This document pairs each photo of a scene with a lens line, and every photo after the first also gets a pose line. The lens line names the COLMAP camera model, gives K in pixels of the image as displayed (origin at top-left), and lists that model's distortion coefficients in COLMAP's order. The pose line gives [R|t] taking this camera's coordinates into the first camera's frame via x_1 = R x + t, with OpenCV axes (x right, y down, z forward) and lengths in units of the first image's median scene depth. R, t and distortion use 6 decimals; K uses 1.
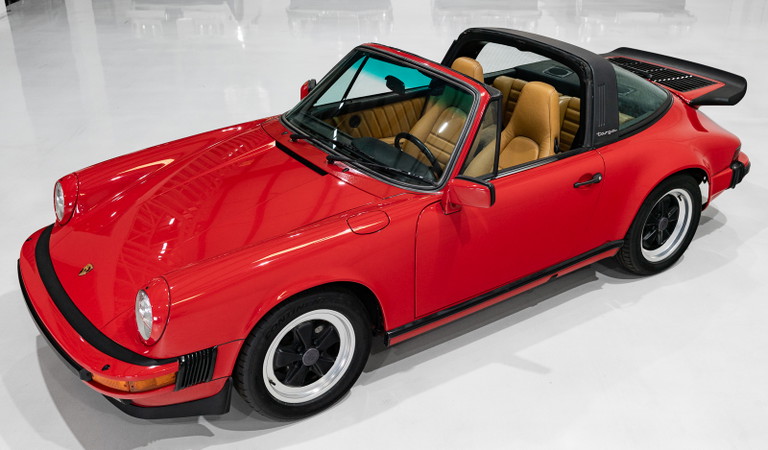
lens RADIAL K [[772.2, 0, 384.0], [0, 772.2, 225.0], [0, 0, 1]] dist [0.039843, 0.007641]
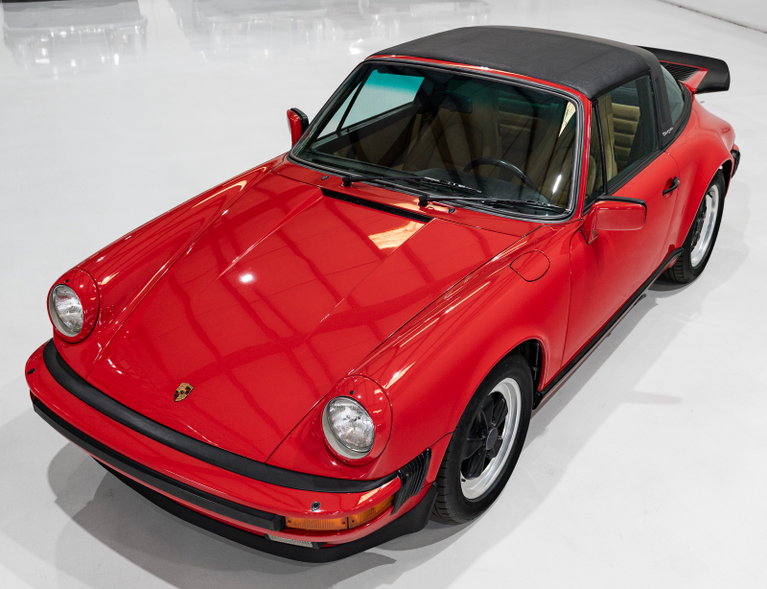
lens RADIAL K [[914.3, 0, 404.7], [0, 914.3, 311.7], [0, 0, 1]] dist [0.013655, -0.011692]
pose [[0.926302, -0.175670, 0.333324, -0.395222], [0.159978, 0.984329, 0.074189, -0.040901], [-0.341134, -0.015397, 0.939889, 0.095318]]
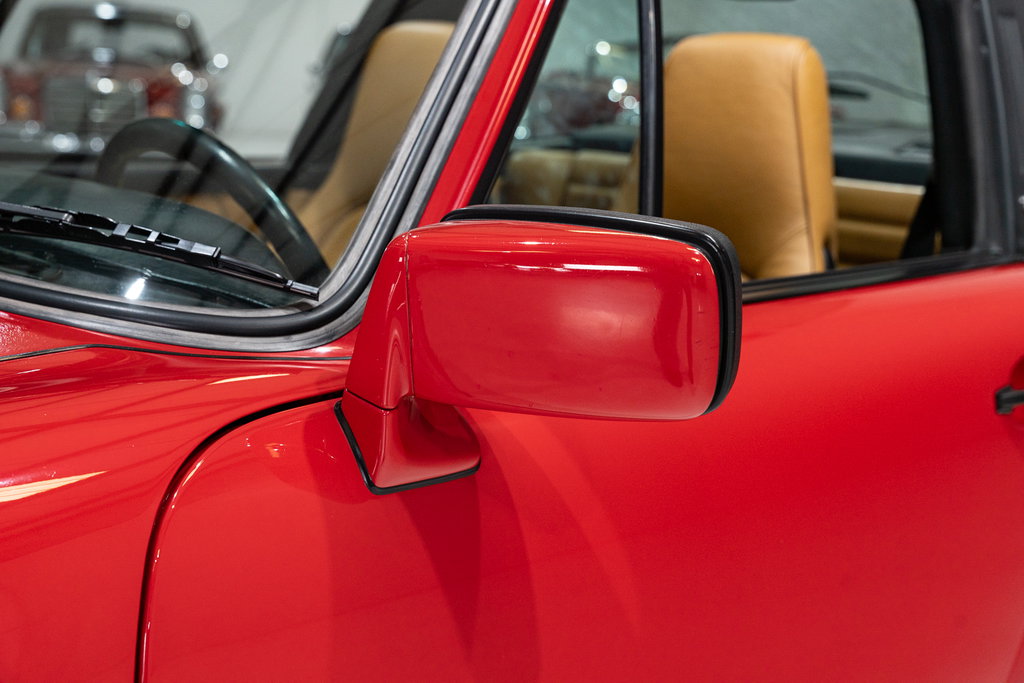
lens RADIAL K [[1442.2, 0, 512.0], [0, 1442.2, 341.5], [0, 0, 1]] dist [0.009446, 0.026082]
pose [[0.979367, 0.010582, 0.201810, 0.043296], [0.040982, 0.967479, -0.249610, 0.022042], [-0.197889, 0.252730, 0.947084, 0.636679]]
